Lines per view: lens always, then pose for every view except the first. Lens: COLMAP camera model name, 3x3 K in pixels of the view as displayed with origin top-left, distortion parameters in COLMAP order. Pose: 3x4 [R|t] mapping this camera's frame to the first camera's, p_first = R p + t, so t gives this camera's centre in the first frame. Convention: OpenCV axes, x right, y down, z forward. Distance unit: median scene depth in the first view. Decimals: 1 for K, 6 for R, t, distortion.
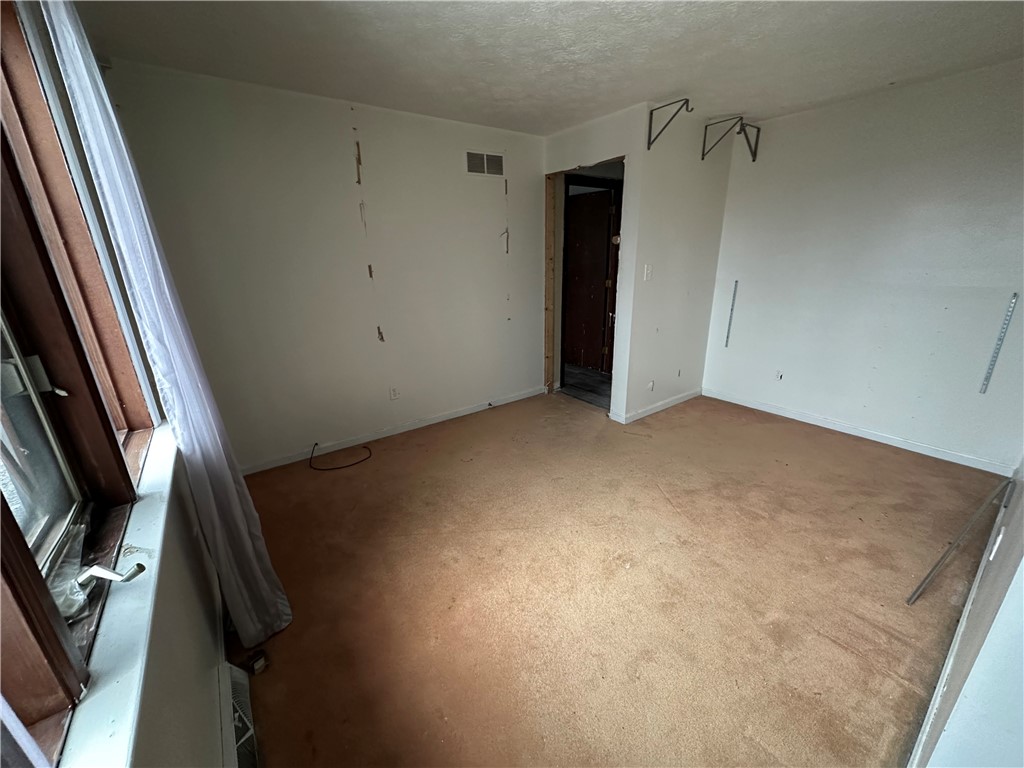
lens RADIAL K [[407.2, 0, 512.0], [0, 407.2, 384.0], [0, 0, 1]] dist [-0.002210, 0.000132]
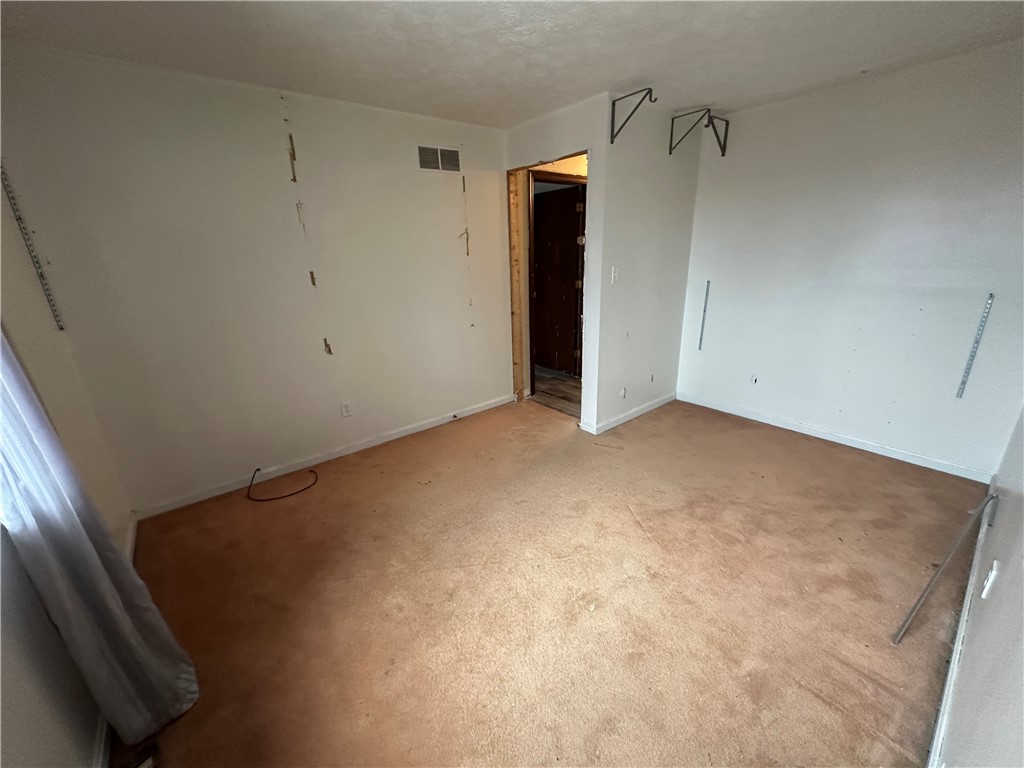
lens RADIAL K [[407.2, 0, 512.0], [0, 407.2, 384.0], [0, 0, 1]] dist [-0.002210, 0.000132]
pose [[0.998822, -0.024602, 0.041821, 0.063654], [0.024265, 0.999669, 0.008553, -0.045796], [-0.042018, -0.007528, 0.999088, 0.087261]]
